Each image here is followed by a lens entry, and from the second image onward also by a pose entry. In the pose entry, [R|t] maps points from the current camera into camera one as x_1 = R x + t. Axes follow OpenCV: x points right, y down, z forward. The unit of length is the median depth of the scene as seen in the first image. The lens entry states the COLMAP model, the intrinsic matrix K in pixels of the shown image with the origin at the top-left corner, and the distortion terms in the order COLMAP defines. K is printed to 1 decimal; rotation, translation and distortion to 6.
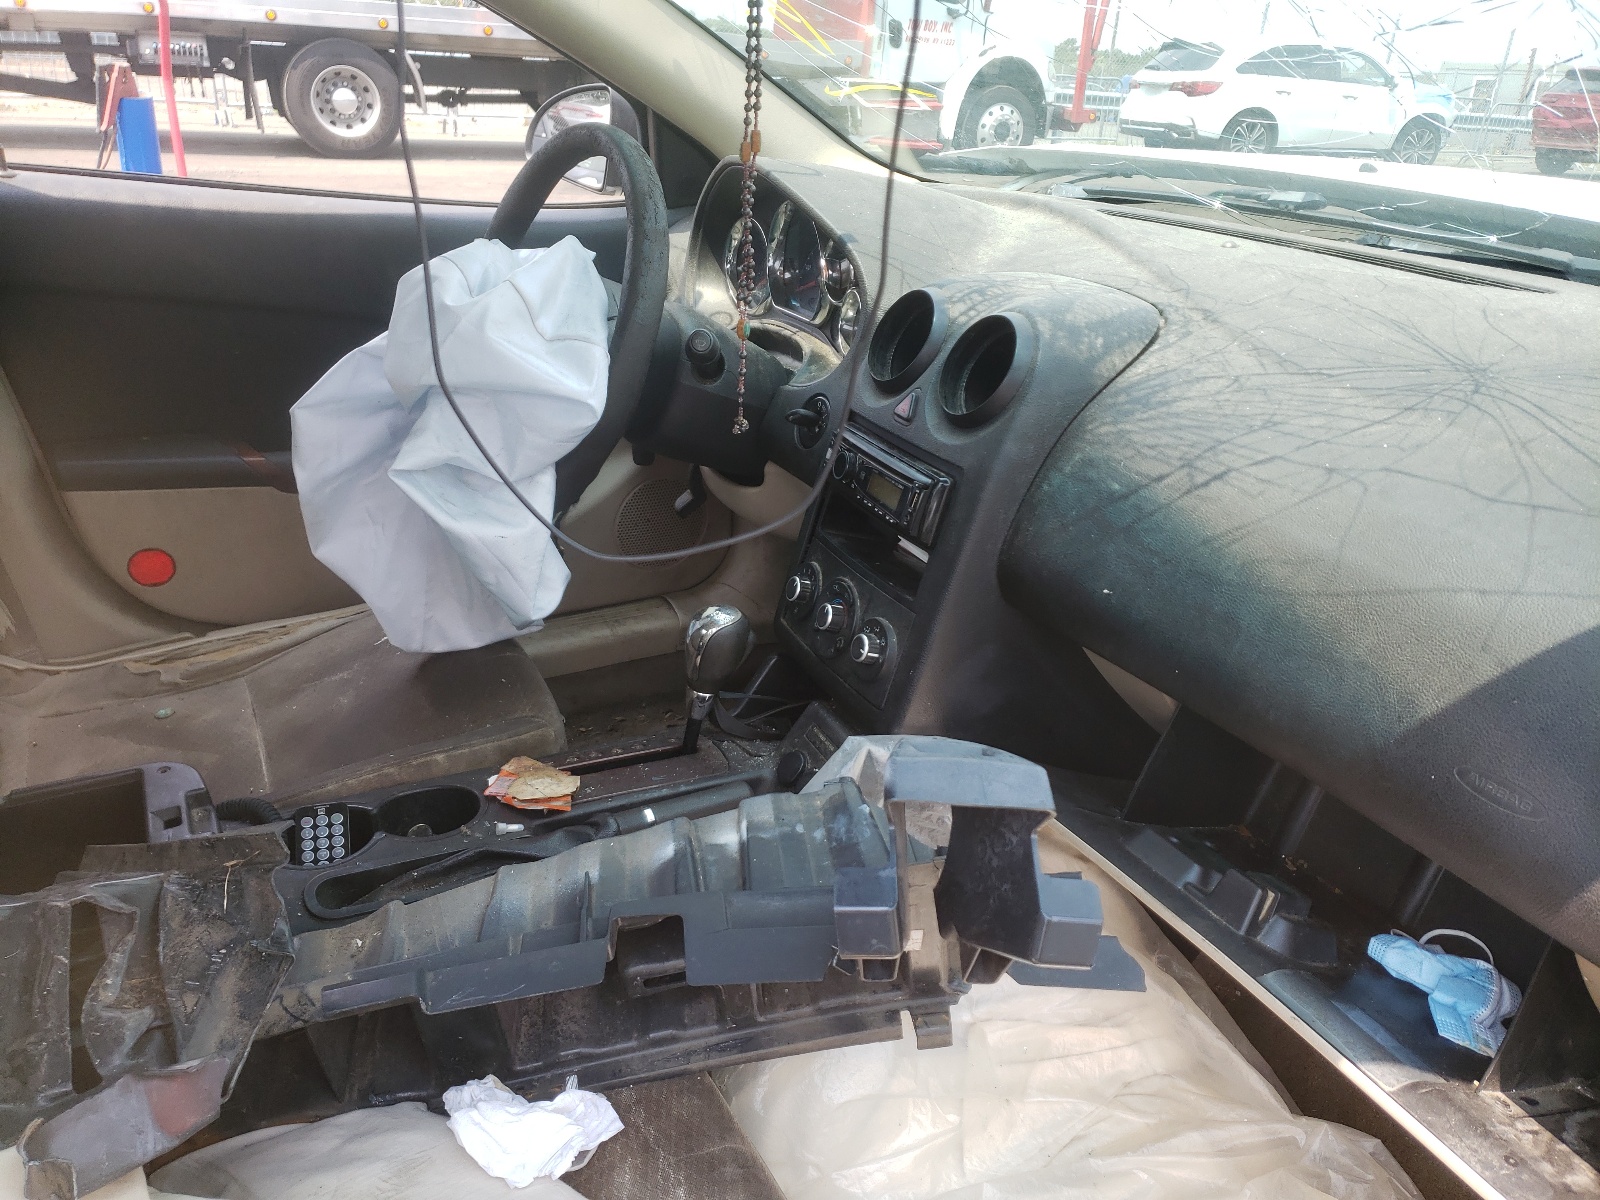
lens RADIAL K [[1212.4, 0, 798.4], [0, 1212.4, 601.8], [0, 0, 1]] dist [0.018059, -0.013851]
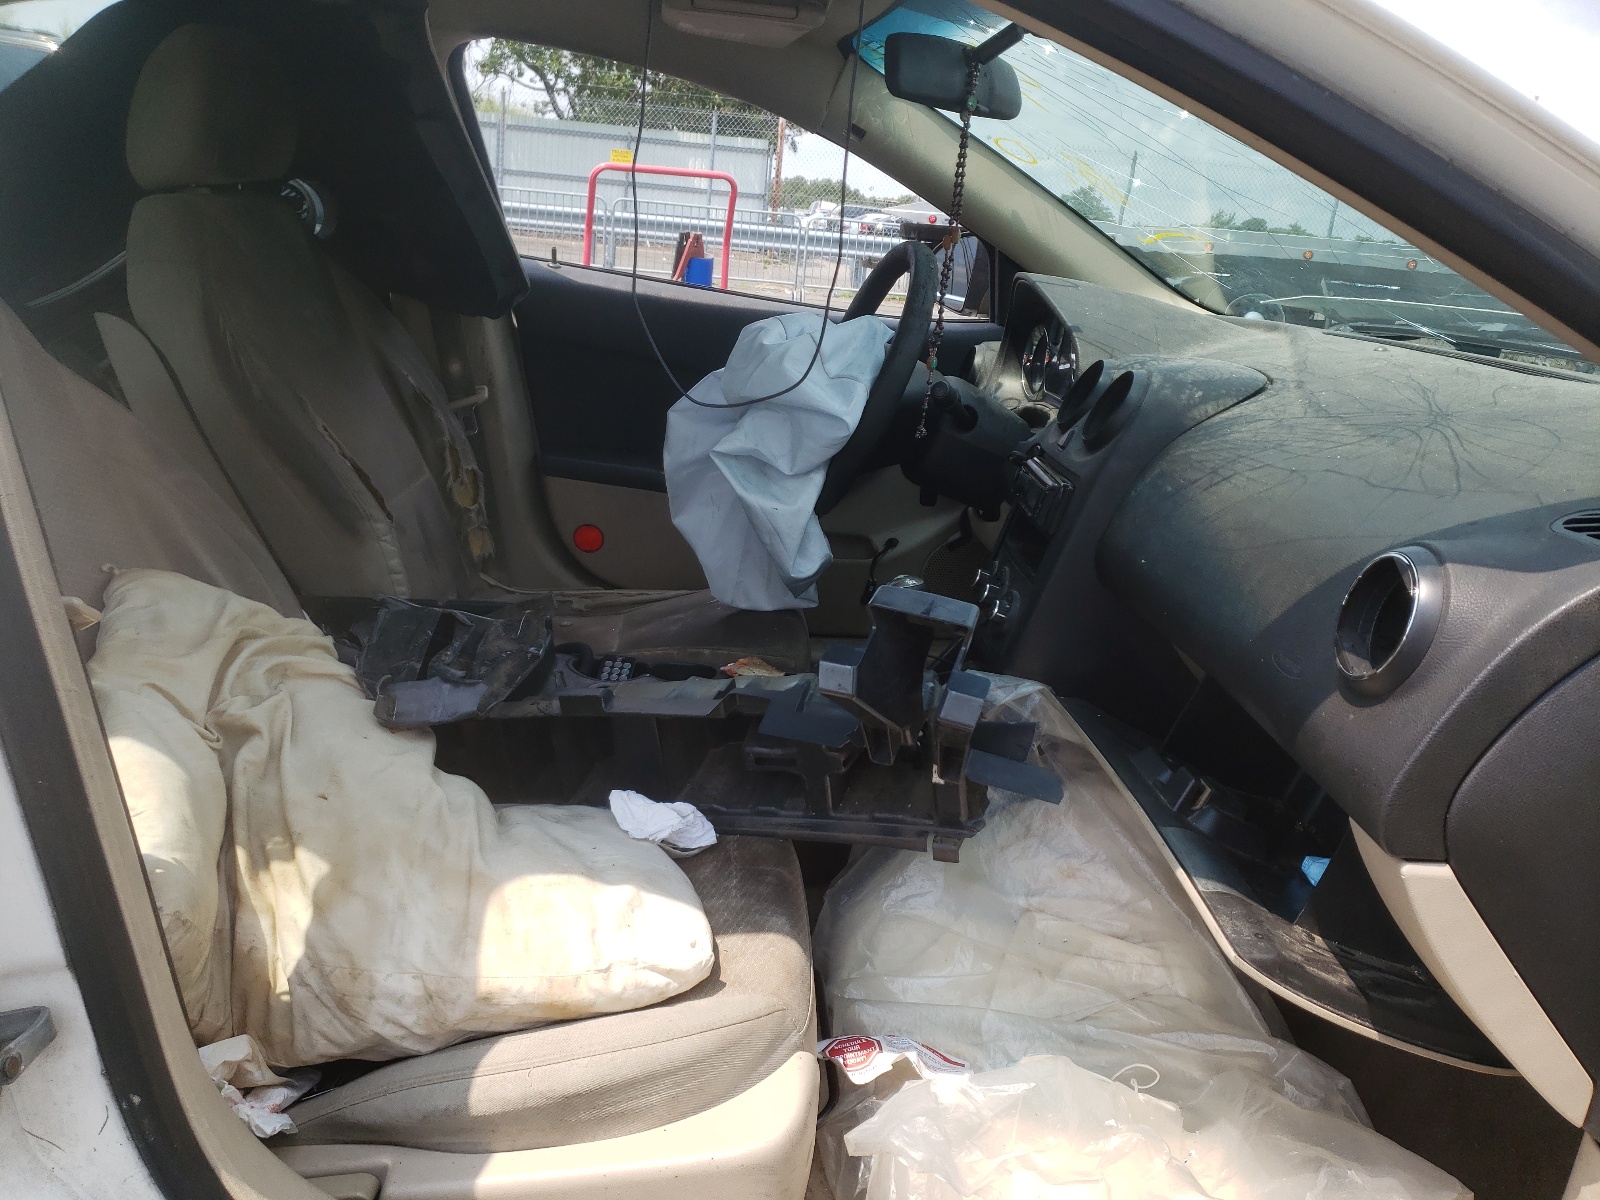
lens RADIAL K [[1212.4, 0, 800.4], [0, 1212.4, 597.7], [0, 0, 1]] dist [0.018059, -0.013851]
pose [[0.913175, 0.137474, -0.383683, 0.352412], [-0.192254, 0.975374, -0.108091, 0.203072], [0.359375, 0.172471, 0.917117, -0.286896]]
